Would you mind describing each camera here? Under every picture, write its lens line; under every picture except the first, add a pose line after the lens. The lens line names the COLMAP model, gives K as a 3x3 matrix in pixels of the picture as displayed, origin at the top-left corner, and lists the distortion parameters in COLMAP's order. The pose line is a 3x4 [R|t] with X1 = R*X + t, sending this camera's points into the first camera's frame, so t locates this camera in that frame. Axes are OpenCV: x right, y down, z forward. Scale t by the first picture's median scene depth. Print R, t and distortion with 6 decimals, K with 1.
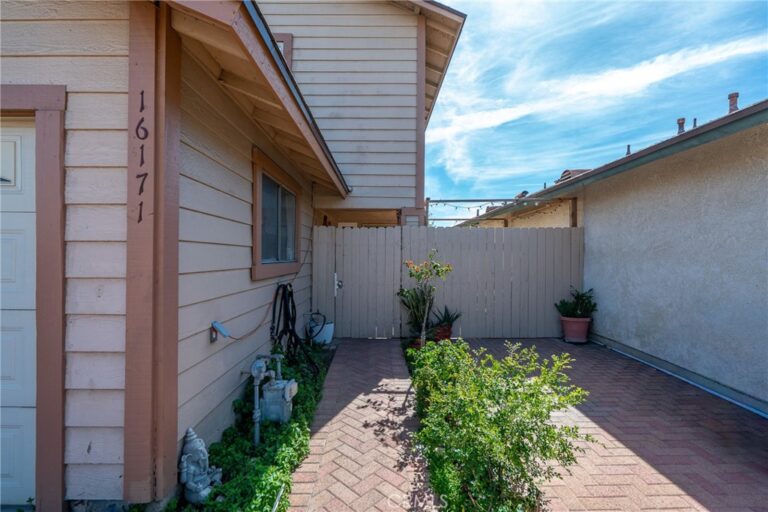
lens RADIAL K [[355.7, 0, 379.9], [0, 355.7, 255.6], [0, 0, 1]] dist [-0.001300, -0.000017]
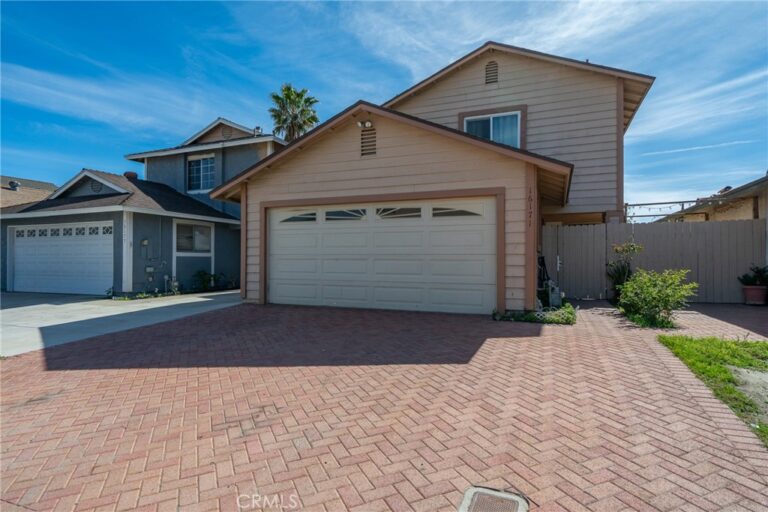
lens RADIAL K [[413.1, 0, 384.0], [0, 413.1, 256.0], [0, 0, 1]] dist [0.002798, 0.000832]
pose [[0.923942, -0.009578, -0.382412, -0.136078], [0.005242, 0.999910, -0.012379, 0.068174], [0.382496, 0.009433, 0.923909, -0.934812]]
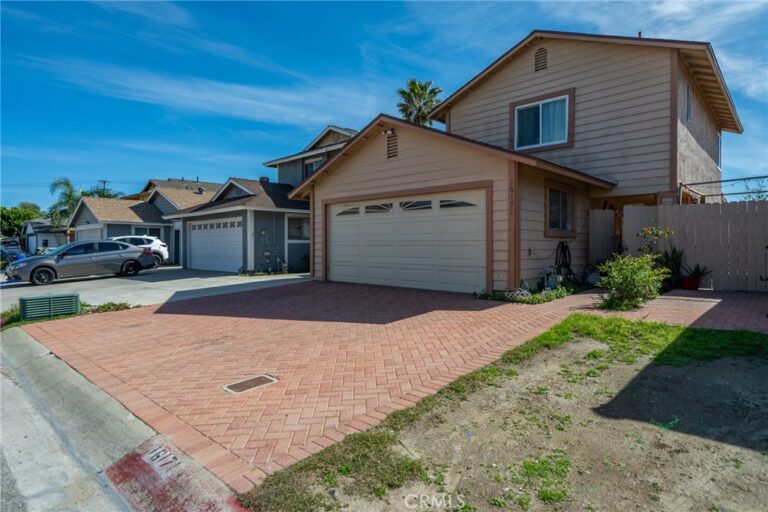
lens RADIAL K [[414.5, 0, 382.8], [0, 414.5, 248.5], [0, 0, 1]] dist [0.002031, 0.000424]
pose [[0.729135, -0.004443, -0.684356, 0.386557], [0.009039, 0.999954, 0.003138, 0.069222], [0.684310, -0.008474, 0.729142, -0.912149]]
